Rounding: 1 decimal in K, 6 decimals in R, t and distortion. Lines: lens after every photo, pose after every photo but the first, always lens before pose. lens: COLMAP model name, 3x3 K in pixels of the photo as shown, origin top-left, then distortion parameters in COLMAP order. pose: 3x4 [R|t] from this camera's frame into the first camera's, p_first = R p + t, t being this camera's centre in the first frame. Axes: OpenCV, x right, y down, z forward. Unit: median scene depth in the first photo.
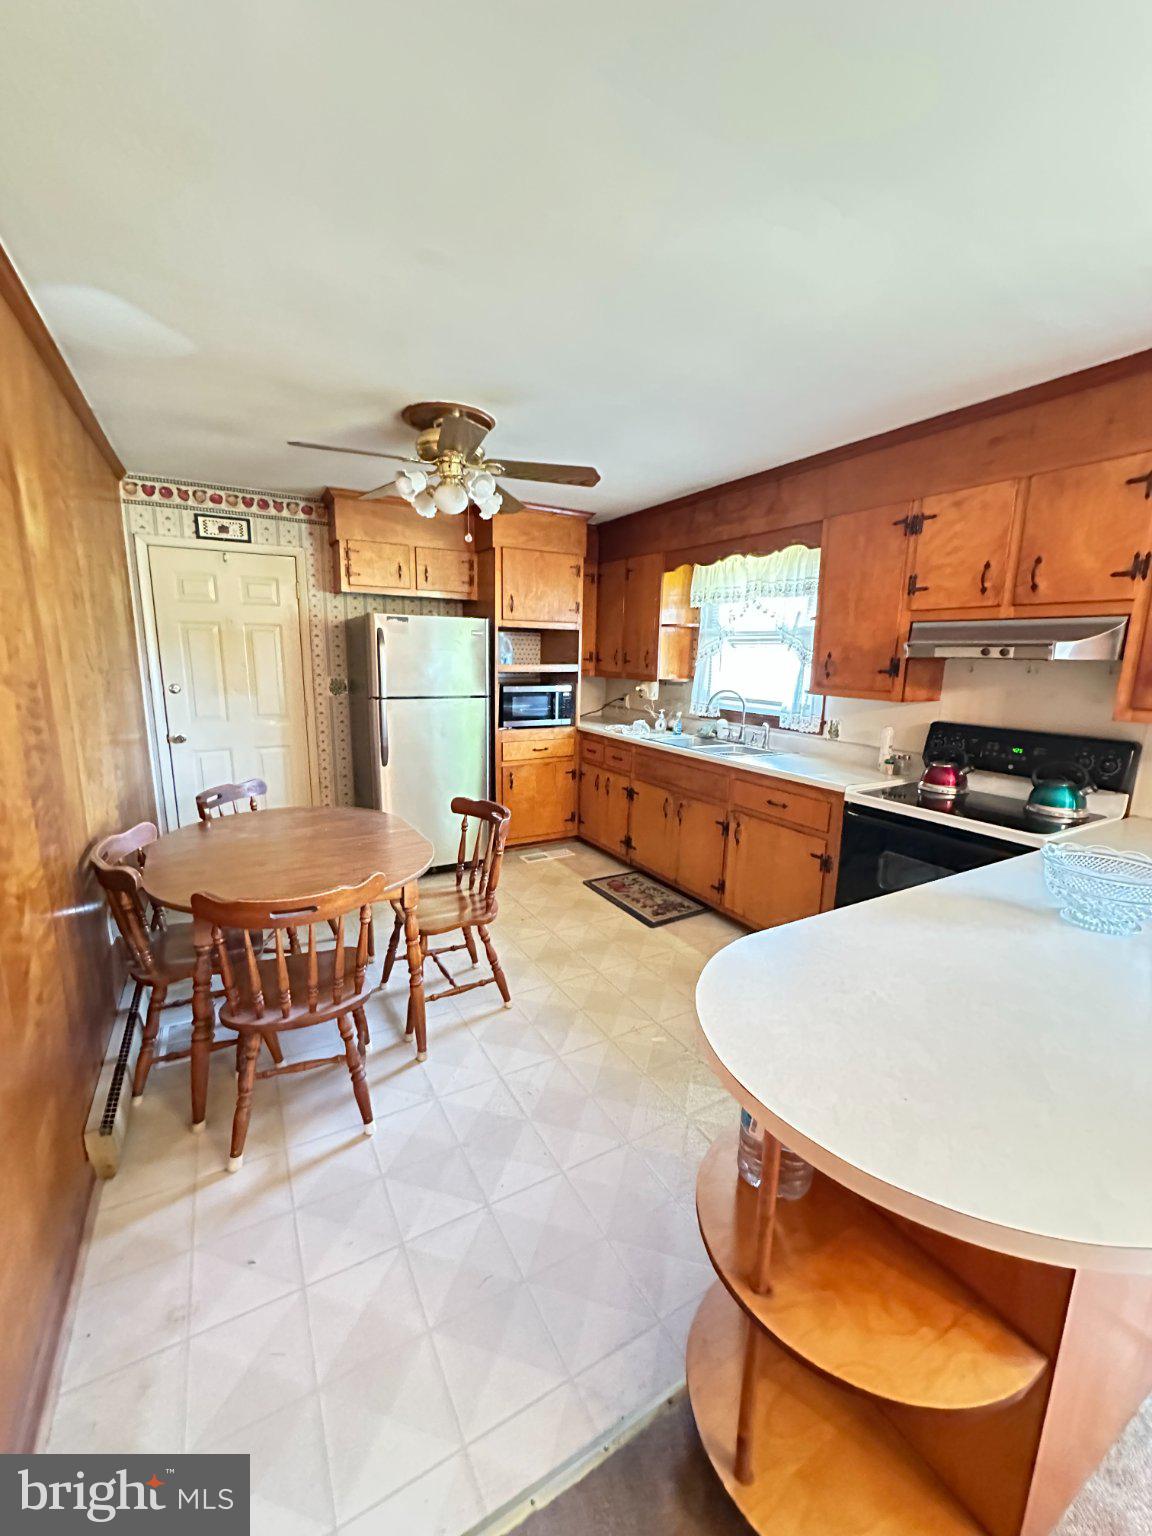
lens RADIAL K [[614.8, 0, 574.3], [0, 614.8, 768.8], [0, 0, 1]] dist [-0.005236, 0.001381]
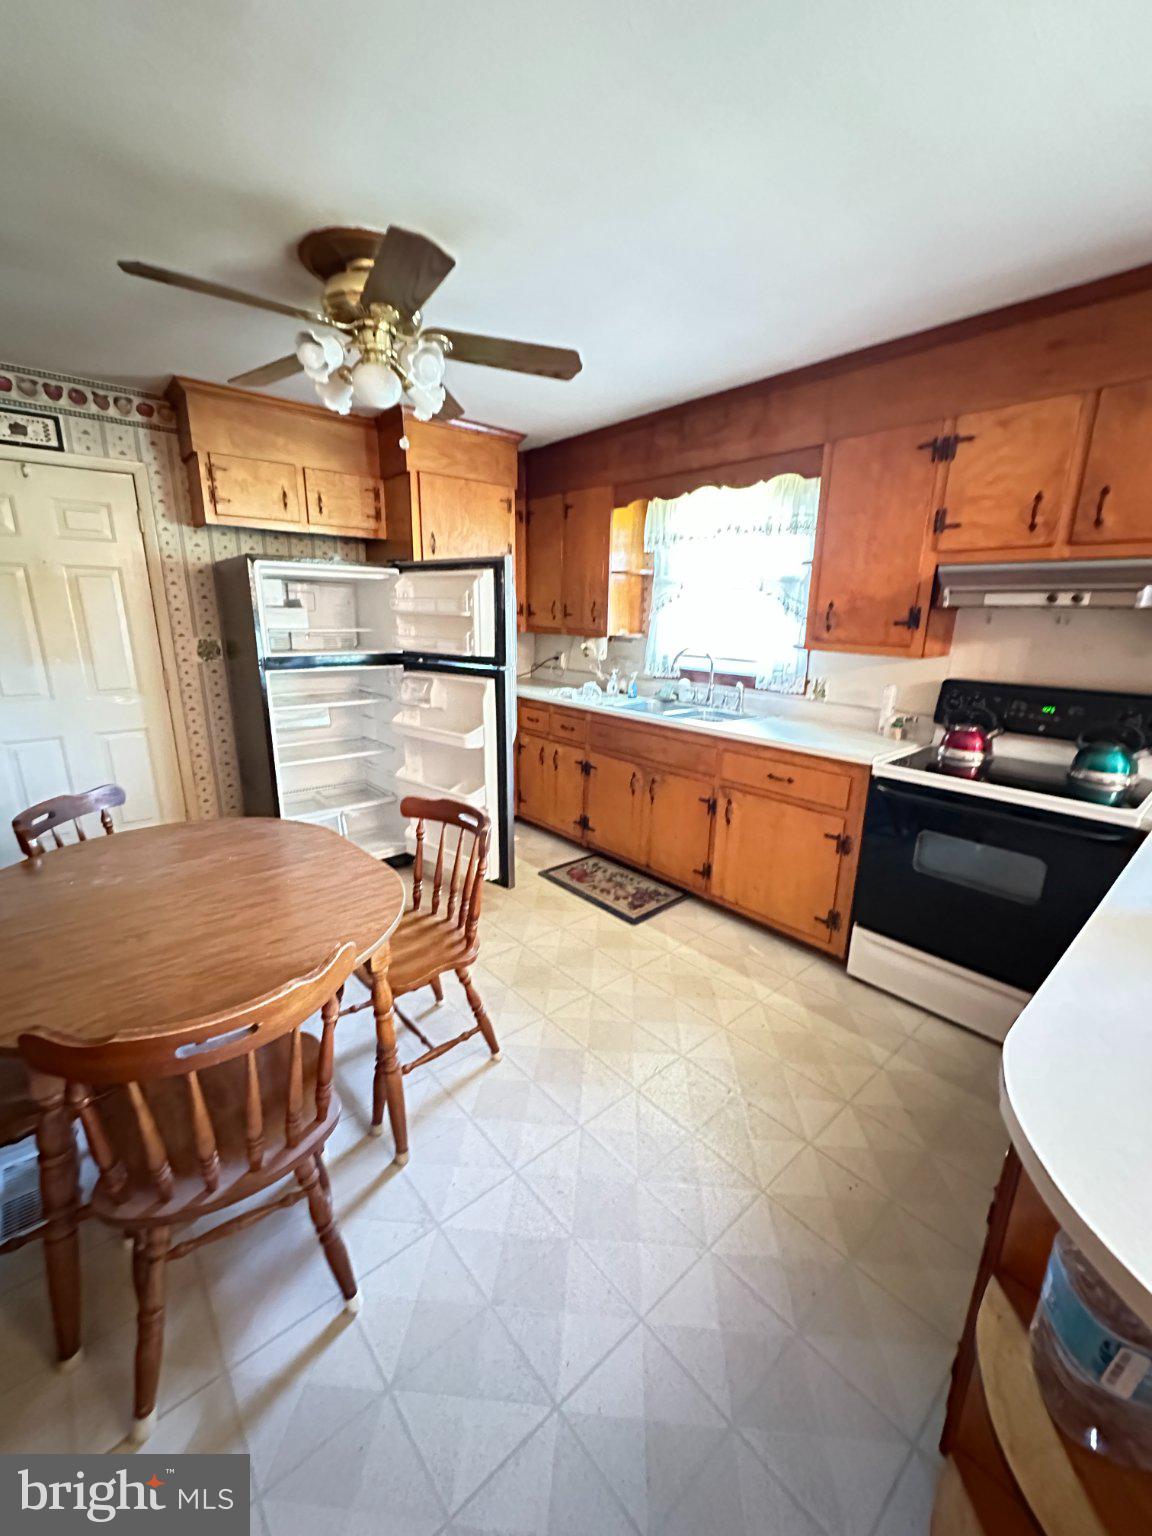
lens RADIAL K [[614.8, 0, 576.0], [0, 614.8, 769.0], [0, 0, 1]] dist [-0.005236, 0.001381]
pose [[0.981083, -0.053755, 0.185976, -0.116514], [0.040431, 0.996385, 0.074711, -0.032922], [-0.189320, -0.065778, 0.979710, 0.201703]]
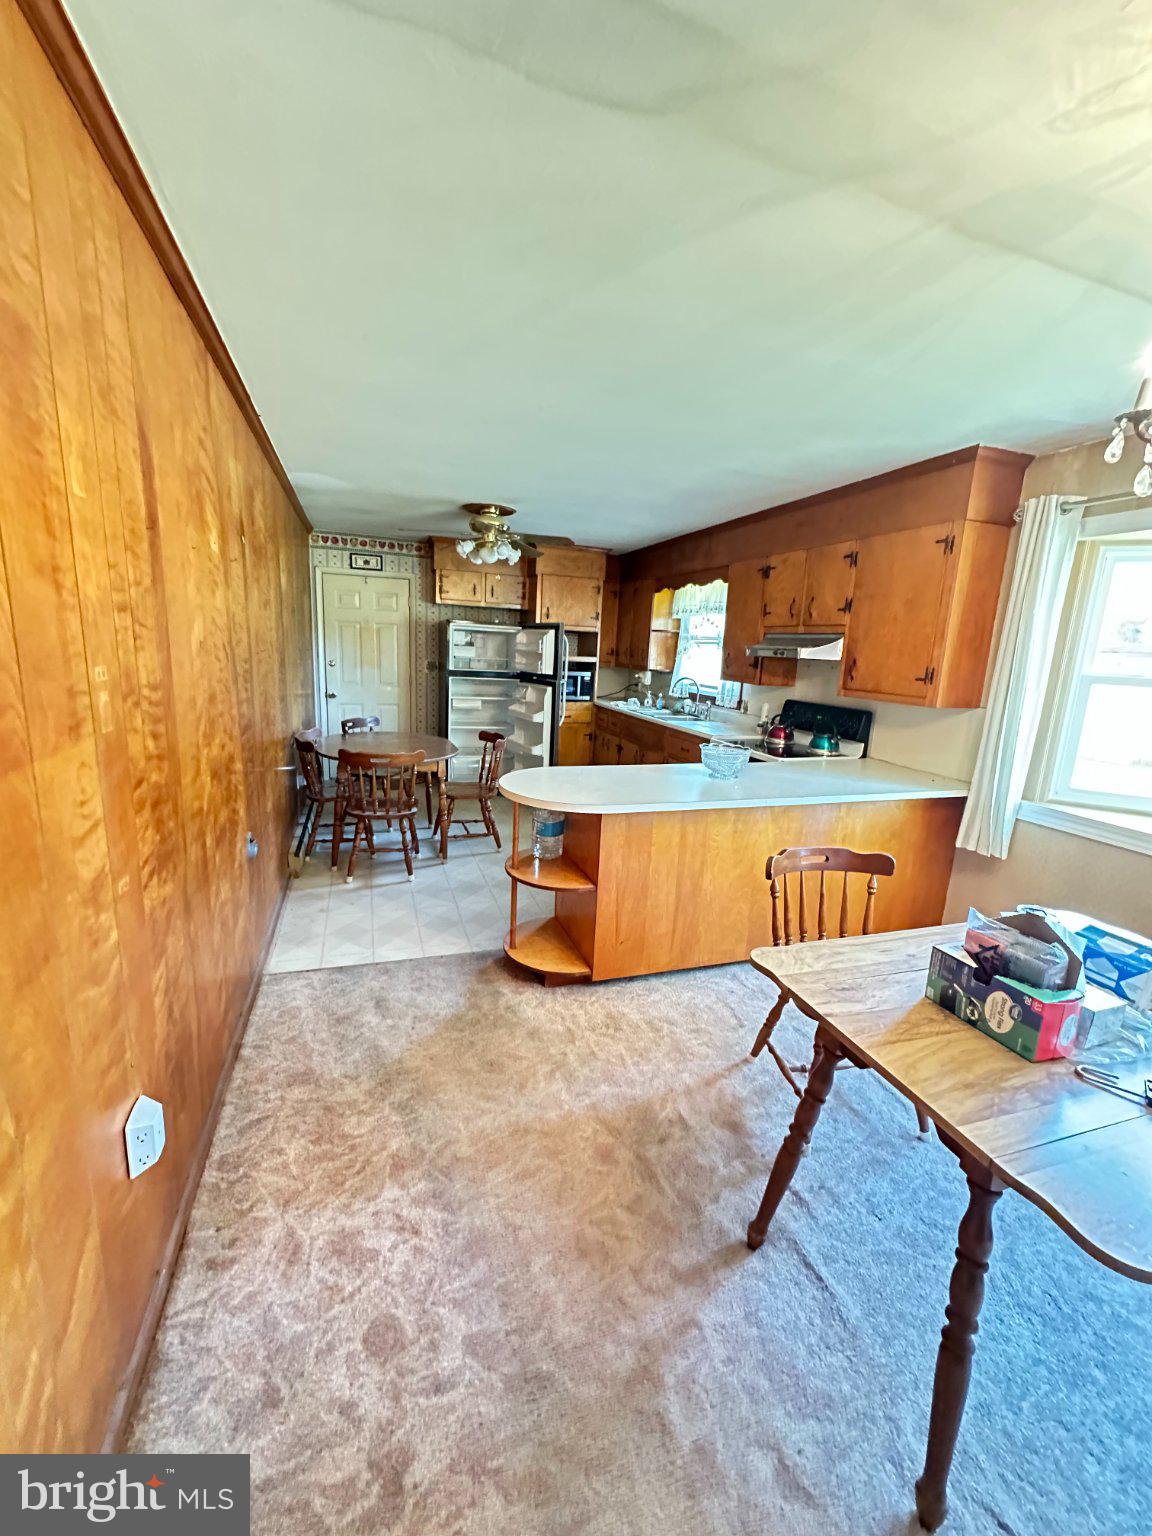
lens RADIAL K [[614.8, 0, 570.6], [0, 614.8, 770.8], [0, 0, 1]] dist [-0.005236, 0.001381]
pose [[0.980211, 0.067088, -0.186242, 0.339870], [-0.065780, 0.997747, 0.013200, 0.108918], [0.186708, -0.000687, 0.982415, -0.565594]]
